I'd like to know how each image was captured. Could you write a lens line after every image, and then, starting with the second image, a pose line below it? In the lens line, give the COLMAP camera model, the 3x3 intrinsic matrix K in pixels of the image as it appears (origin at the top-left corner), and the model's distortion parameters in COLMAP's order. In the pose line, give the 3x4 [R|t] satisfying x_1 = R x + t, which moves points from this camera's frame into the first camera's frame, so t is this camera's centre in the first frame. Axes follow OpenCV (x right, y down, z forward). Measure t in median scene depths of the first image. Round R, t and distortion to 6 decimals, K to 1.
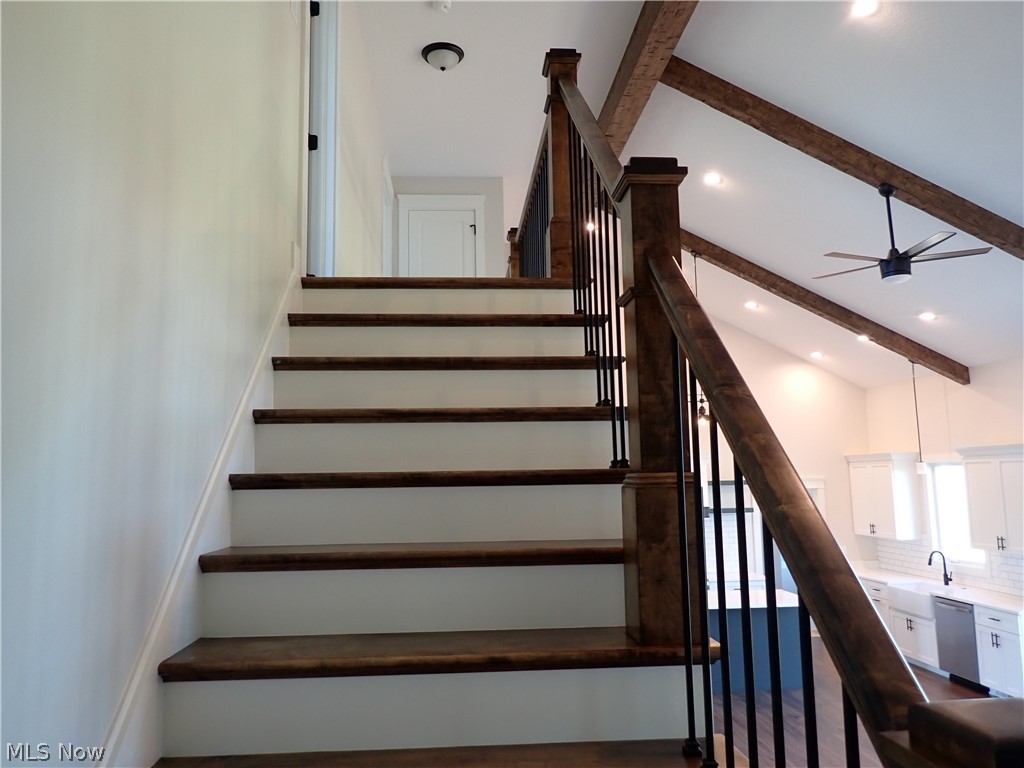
lens RADIAL K [[769.9, 0, 512.0], [0, 769.9, 384.0], [0, 0, 1]] dist [0.002432, 0.006260]
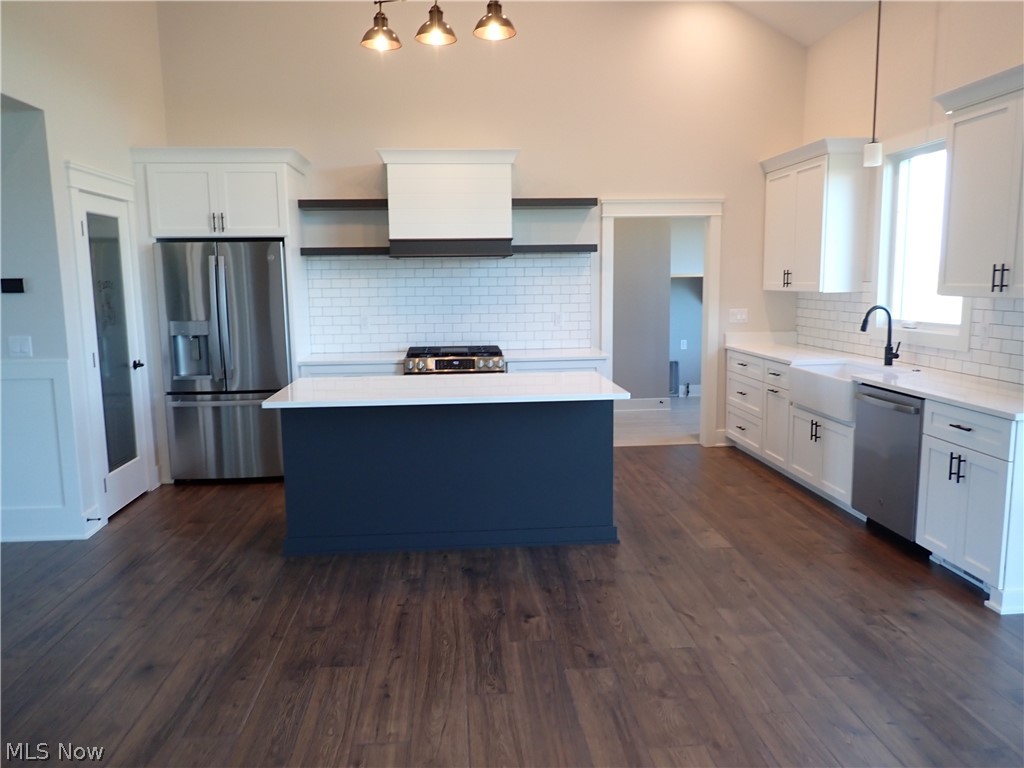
lens RADIAL K [[769.9, 0, 512.0], [0, 769.9, 384.0], [0, 0, 1]] dist [0.002432, 0.006260]
pose [[0.999955, 0.003588, 0.008755, 0.288269], [-0.005736, 0.965756, 0.259388, 0.131407], [-0.007525, -0.259427, 0.965733, 0.460989]]
